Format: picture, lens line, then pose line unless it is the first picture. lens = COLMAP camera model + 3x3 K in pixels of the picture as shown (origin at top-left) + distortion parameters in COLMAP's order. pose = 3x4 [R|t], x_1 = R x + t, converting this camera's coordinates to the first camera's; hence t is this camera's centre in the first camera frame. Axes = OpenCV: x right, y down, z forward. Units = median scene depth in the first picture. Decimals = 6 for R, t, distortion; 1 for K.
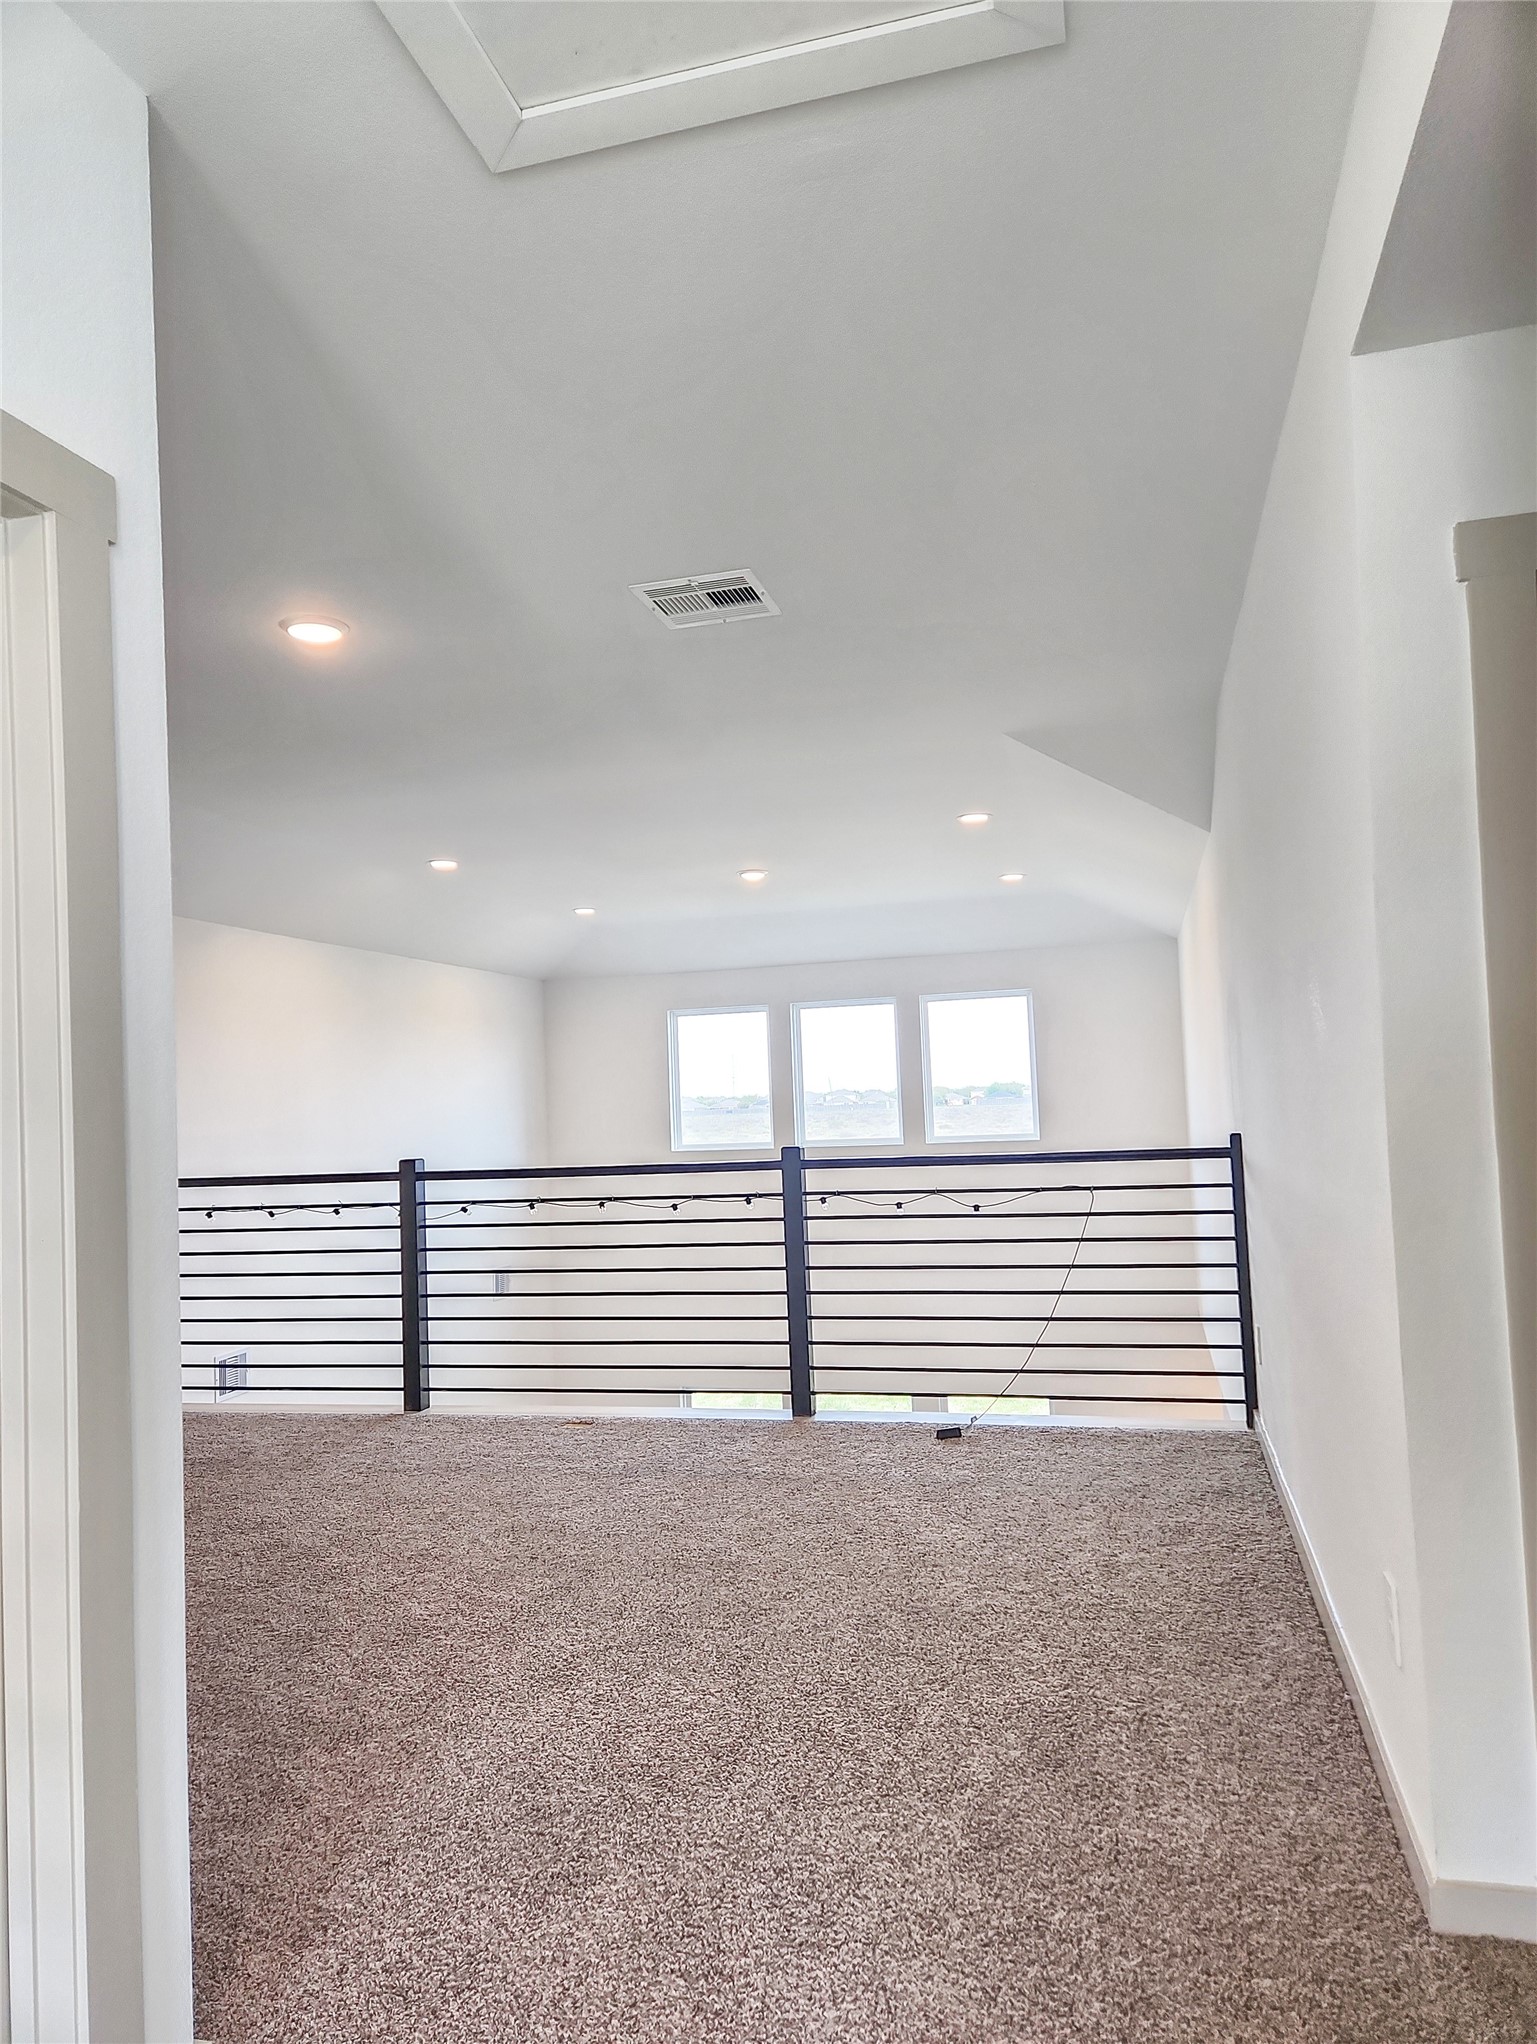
lens RADIAL K [[1355.2, 0, 773.9], [0, 1355.2, 1025.8], [0, 0, 1]] dist [0.031903, -0.005420]
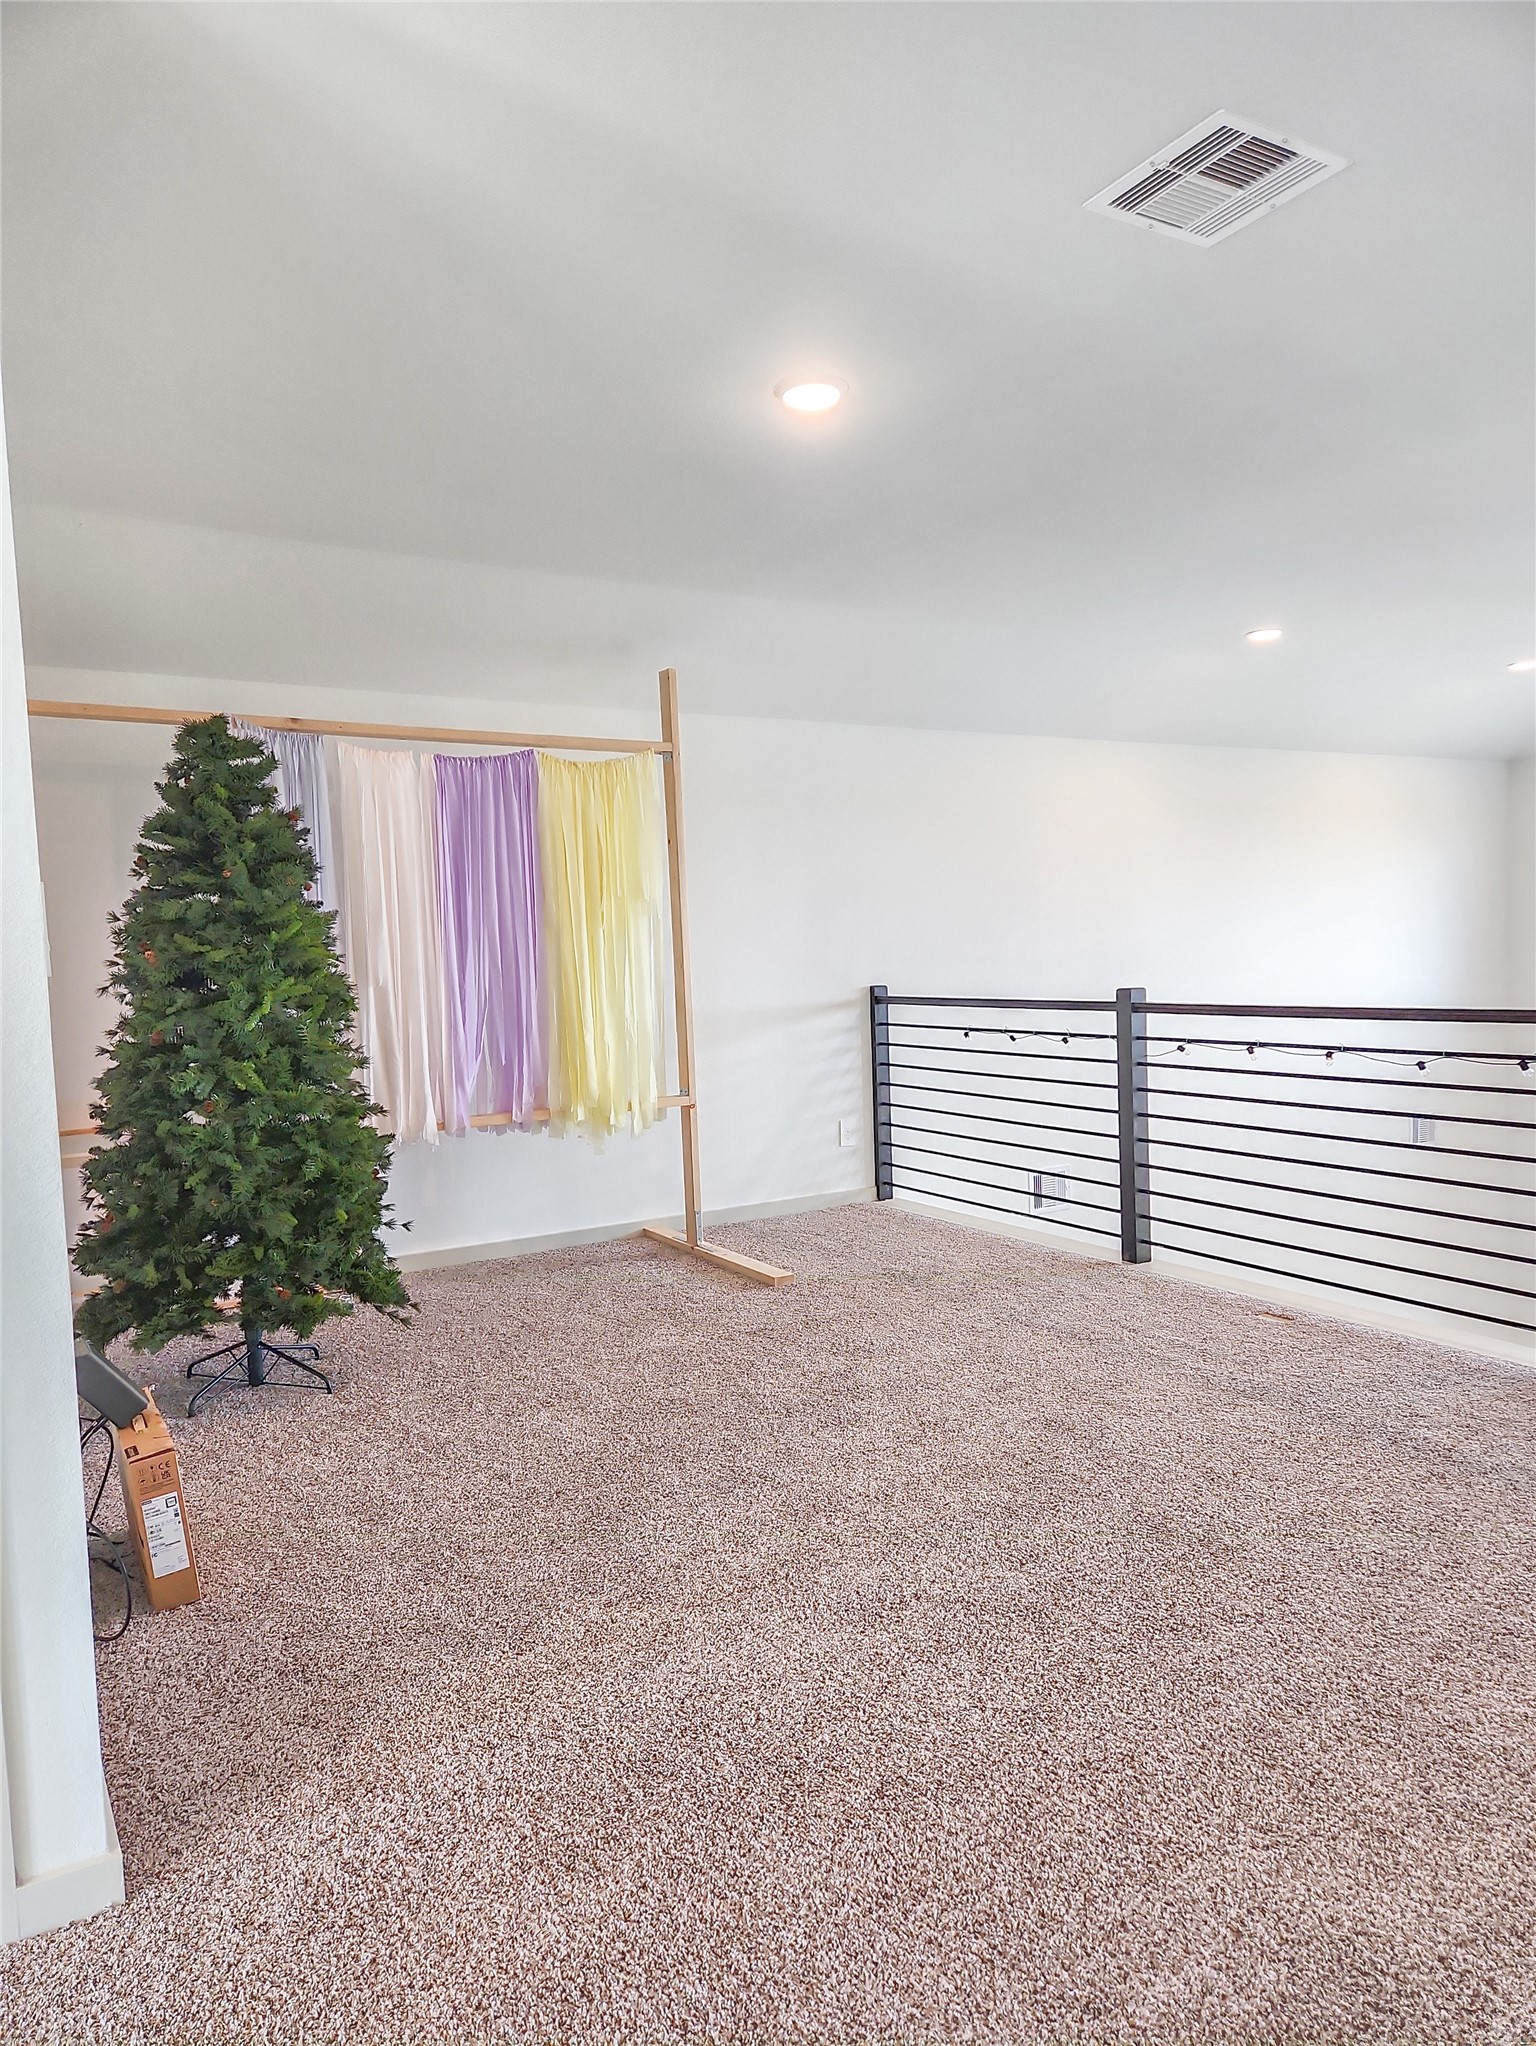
lens RADIAL K [[1356.5, 0, 769.5], [0, 1356.5, 1022.9], [0, 0, 1]] dist [0.031903, -0.005420]
pose [[0.722660, 0.058939, -0.688686, 0.179198], [0.034174, 0.992093, 0.120765, 0.005301], [0.690359, -0.110807, 0.714931, 0.199642]]
